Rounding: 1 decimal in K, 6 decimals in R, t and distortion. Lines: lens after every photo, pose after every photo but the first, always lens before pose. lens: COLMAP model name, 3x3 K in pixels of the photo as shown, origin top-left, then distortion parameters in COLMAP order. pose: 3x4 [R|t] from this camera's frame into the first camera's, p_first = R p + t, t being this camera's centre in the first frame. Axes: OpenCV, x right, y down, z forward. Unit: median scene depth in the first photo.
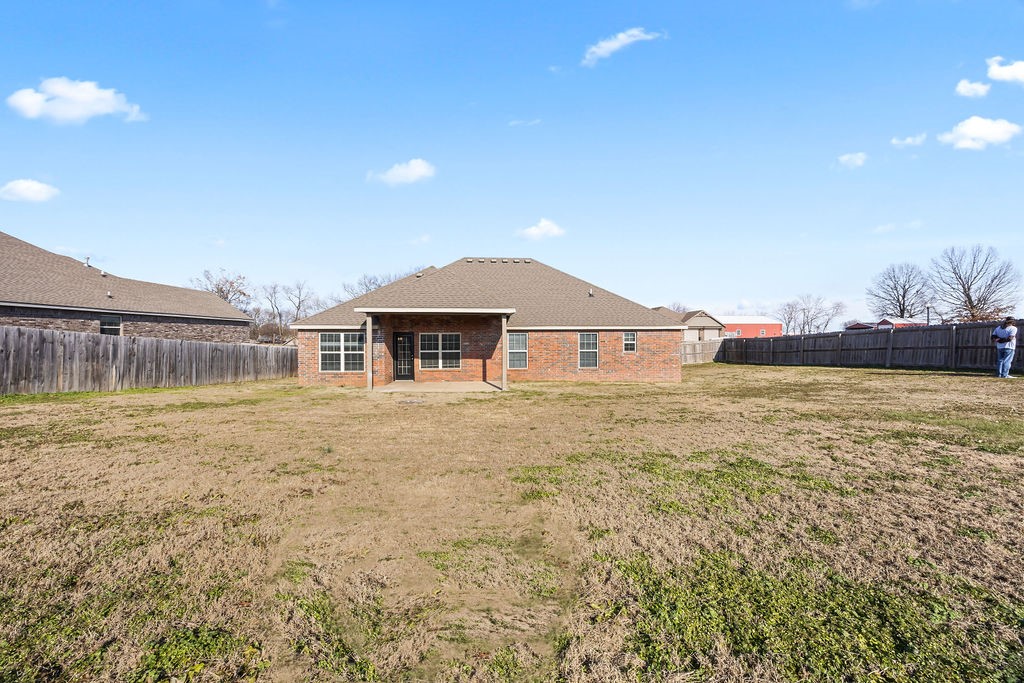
lens RADIAL K [[385.8, 0, 507.9], [0, 385.8, 338.7], [0, 0, 1]] dist [-0.004058, 0.000341]
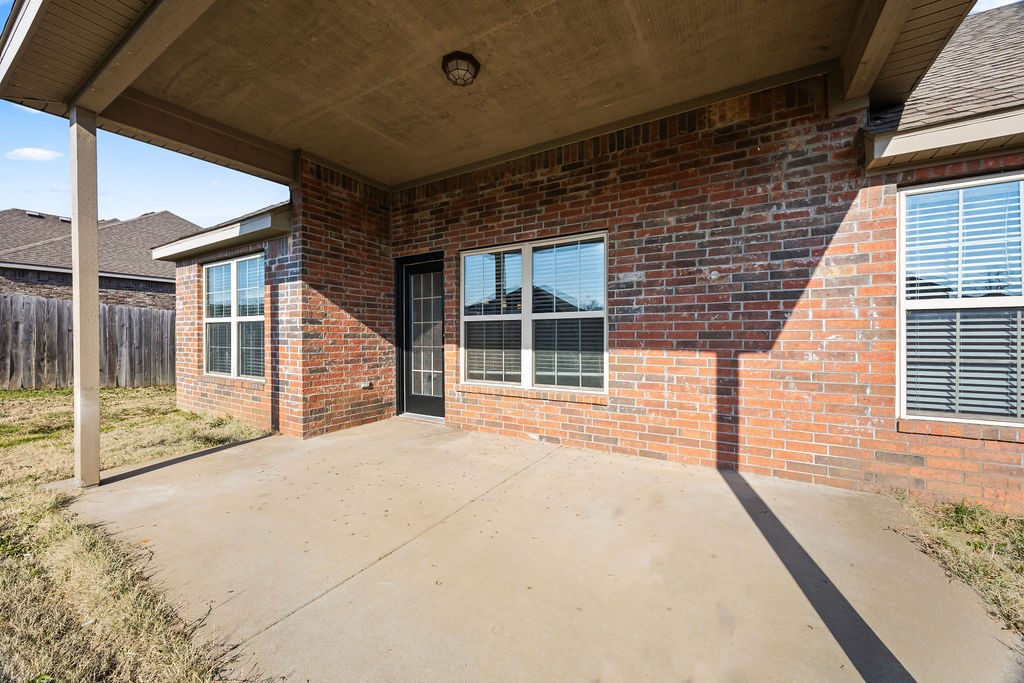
lens RADIAL K [[385.8, 0, 507.9], [0, 385.8, 338.7], [0, 0, 1]] dist [-0.004058, 0.000341]
pose [[0.835869, 0.005372, -0.548903, -0.047674], [0.002197, 0.999911, 0.013131, 0.043619], [0.548925, -0.012182, 0.835783, 0.784447]]
